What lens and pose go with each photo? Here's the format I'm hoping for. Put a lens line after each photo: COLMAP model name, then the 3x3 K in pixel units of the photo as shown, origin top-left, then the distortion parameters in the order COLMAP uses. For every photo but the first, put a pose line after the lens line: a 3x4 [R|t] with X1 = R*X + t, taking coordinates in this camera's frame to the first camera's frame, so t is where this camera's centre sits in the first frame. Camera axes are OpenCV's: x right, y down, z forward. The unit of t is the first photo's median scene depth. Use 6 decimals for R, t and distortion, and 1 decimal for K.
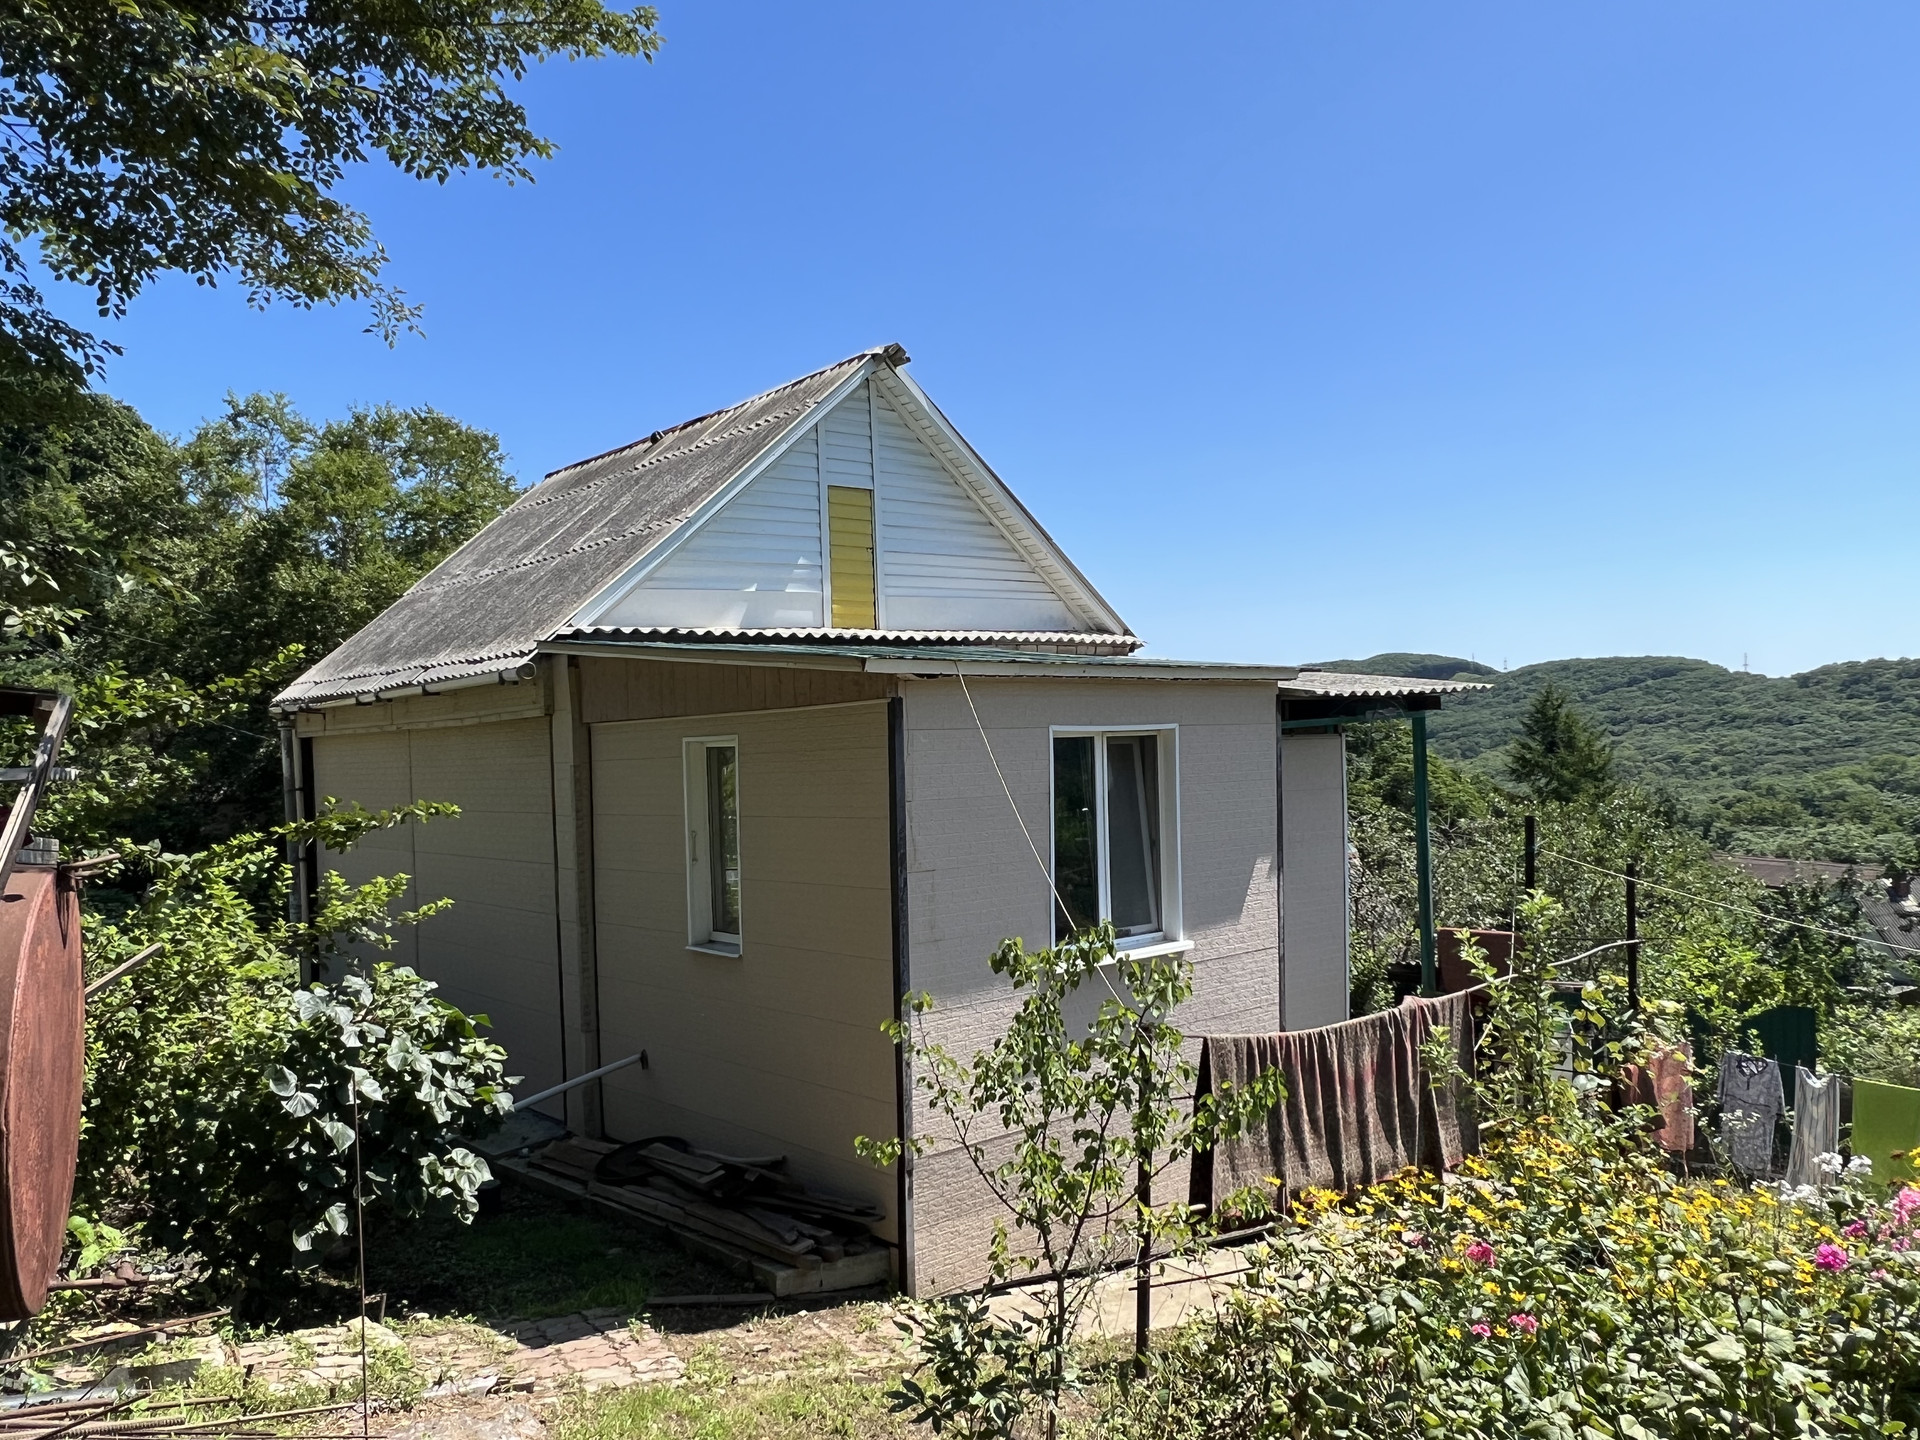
lens RADIAL K [[1361.2, 0, 952.7], [0, 1361.2, 716.8], [0, 0, 1]] dist [-0.004015, 0.002530]
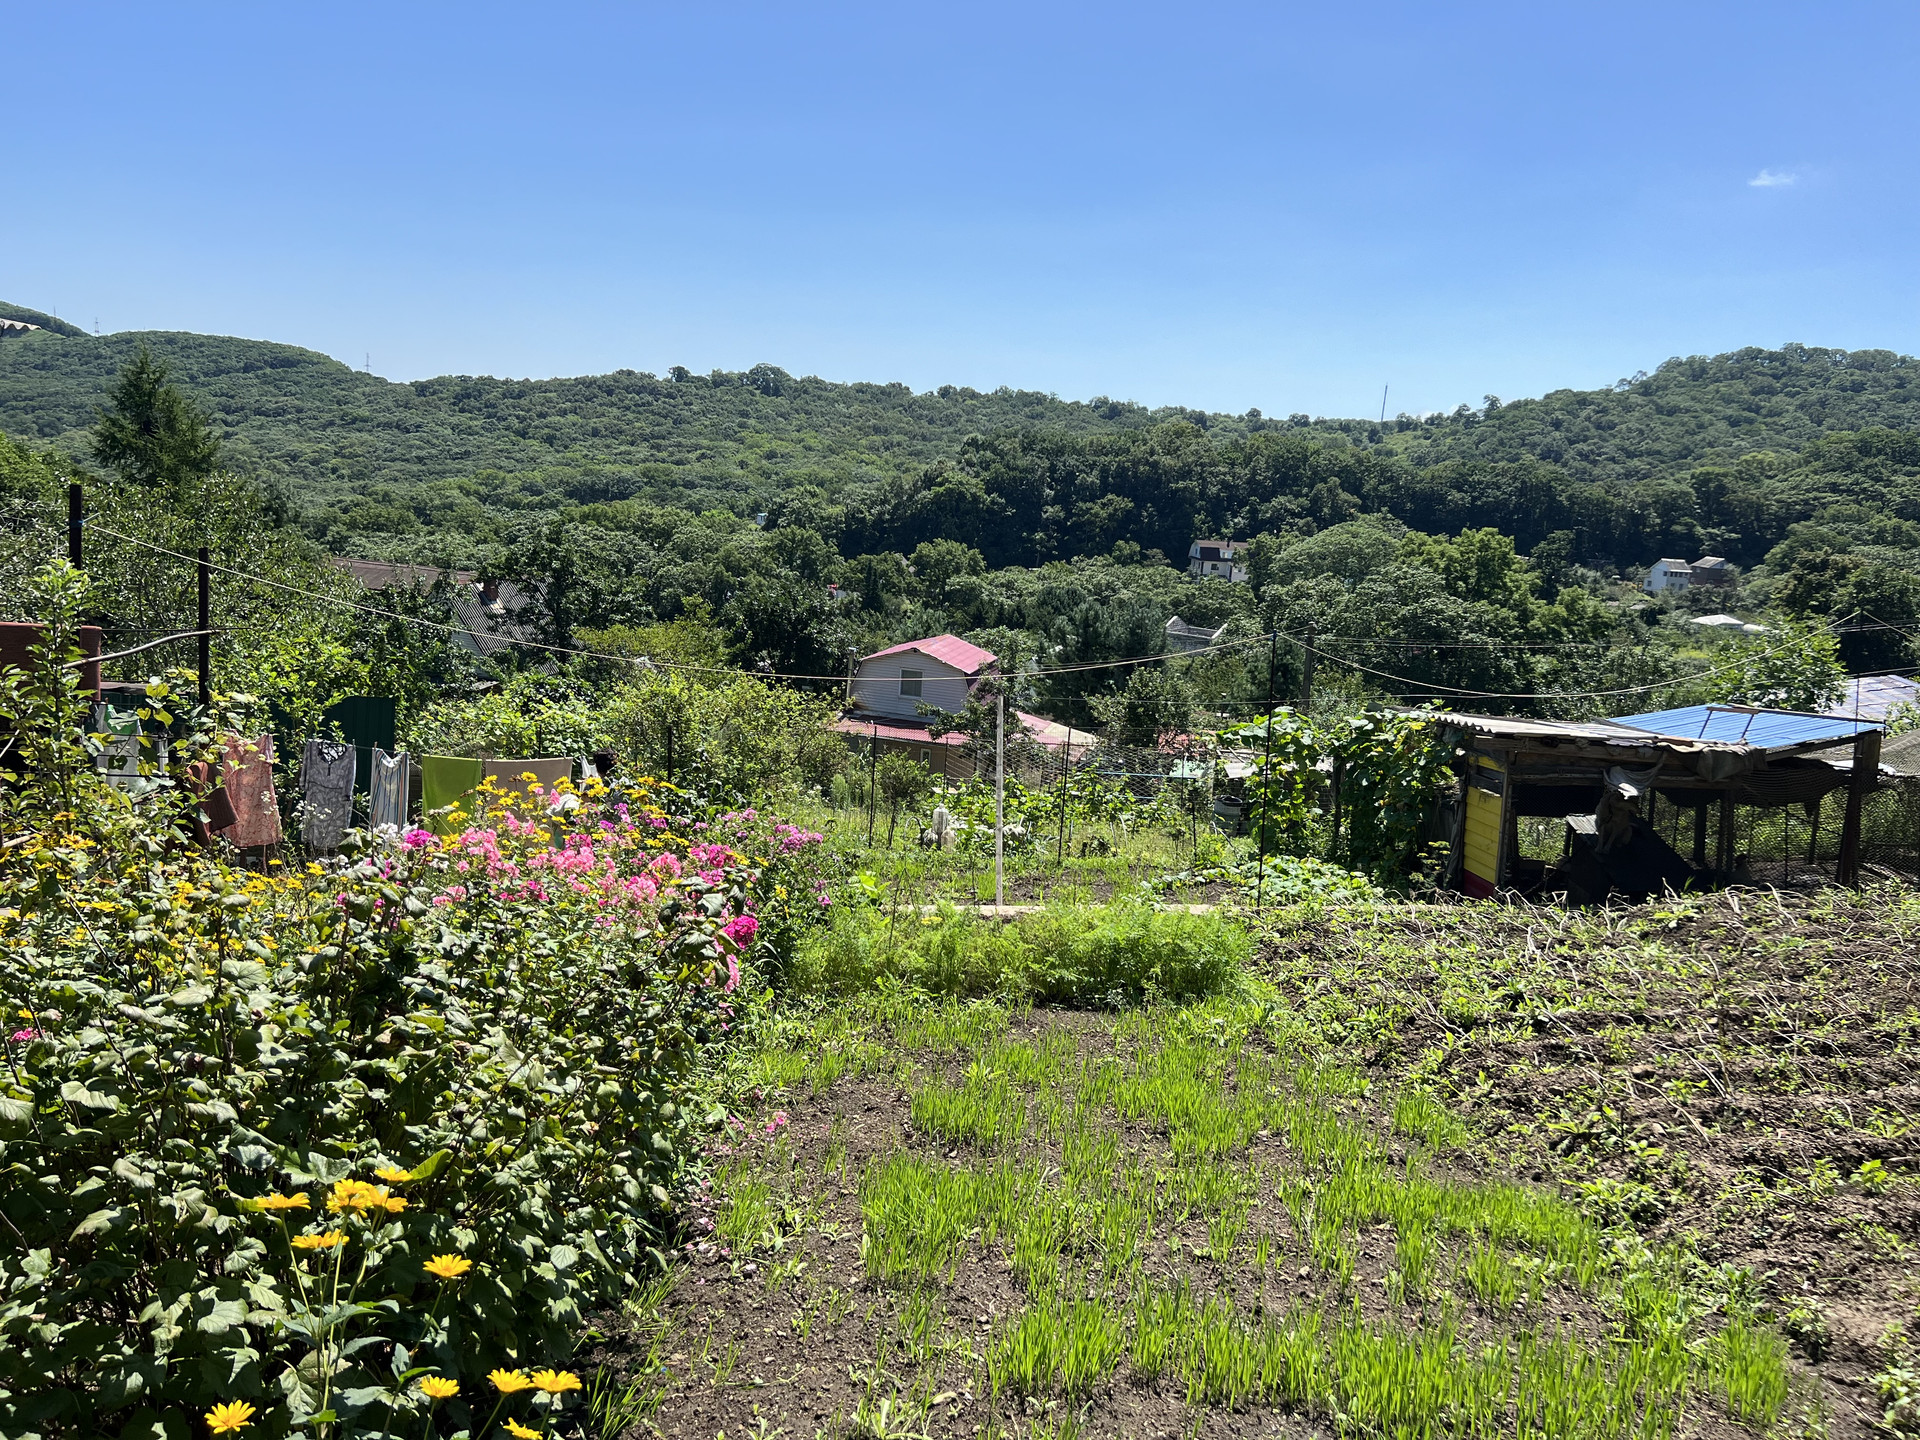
lens RADIAL K [[1442.4, 0, 976.6], [0, 1442.4, 732.7], [0, 0, 1]] dist [0.076036, -0.100069]
pose [[0.603686, -0.071626, 0.793998, 0.029532], [-0.103287, 0.980535, 0.166983, 0.015705], [-0.790503, -0.182815, 0.584537, -0.008661]]
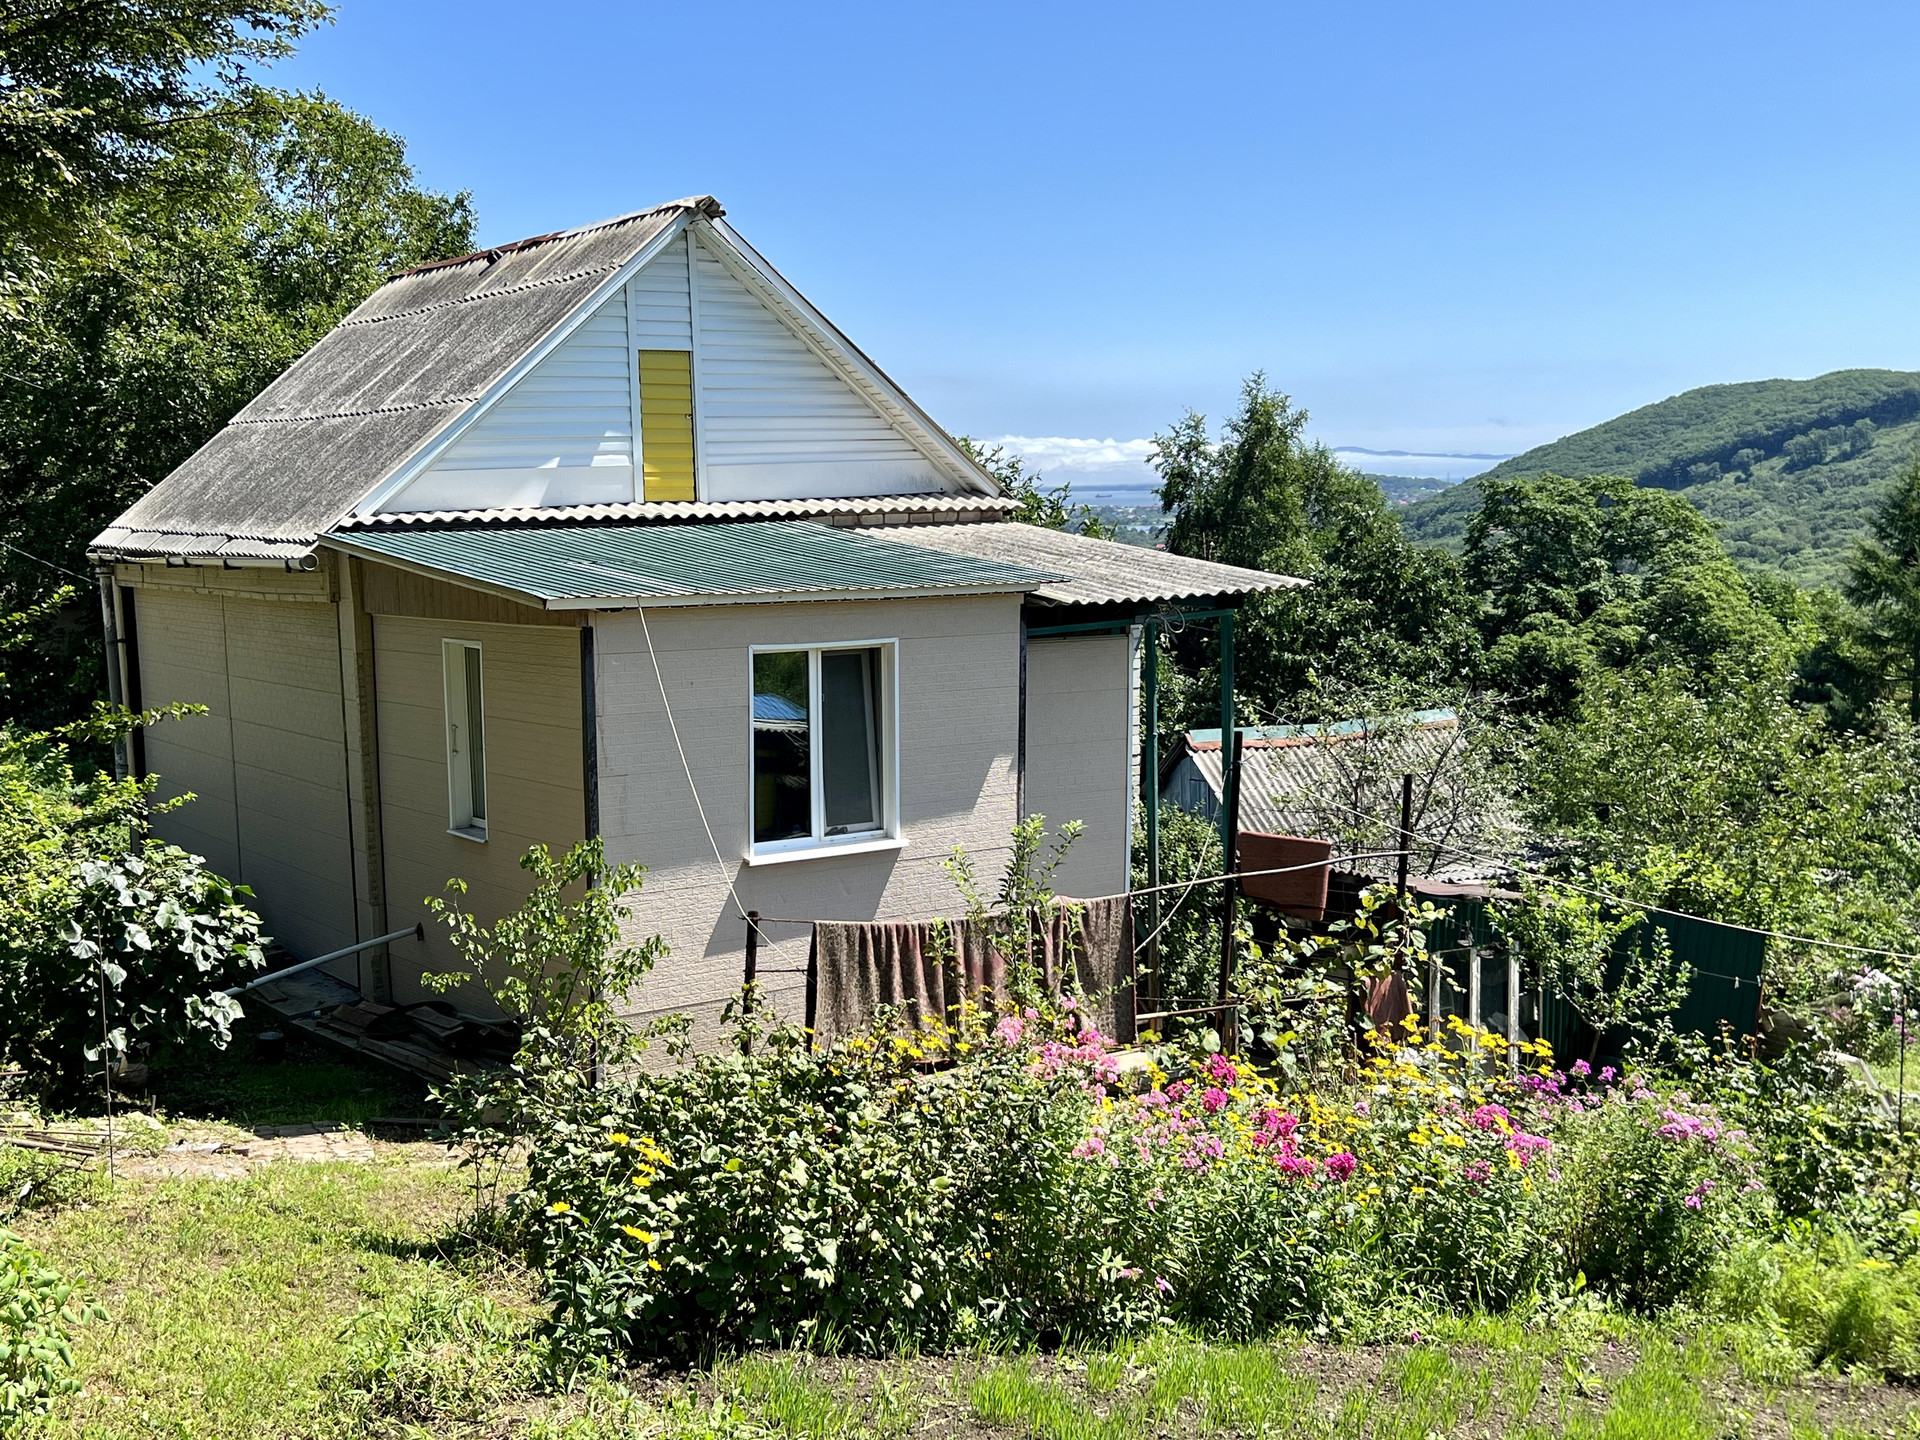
lens RADIAL K [[2049.5, 0, 950.5], [0, 2049.5, 730.7], [0, 0, 1]] dist [0.136877, -0.330837]
pose [[0.995360, 0.027509, -0.092204, 0.411270], [-0.015316, 0.991339, 0.130430, -0.152517], [0.094993, -0.128413, 0.987161, -0.674028]]
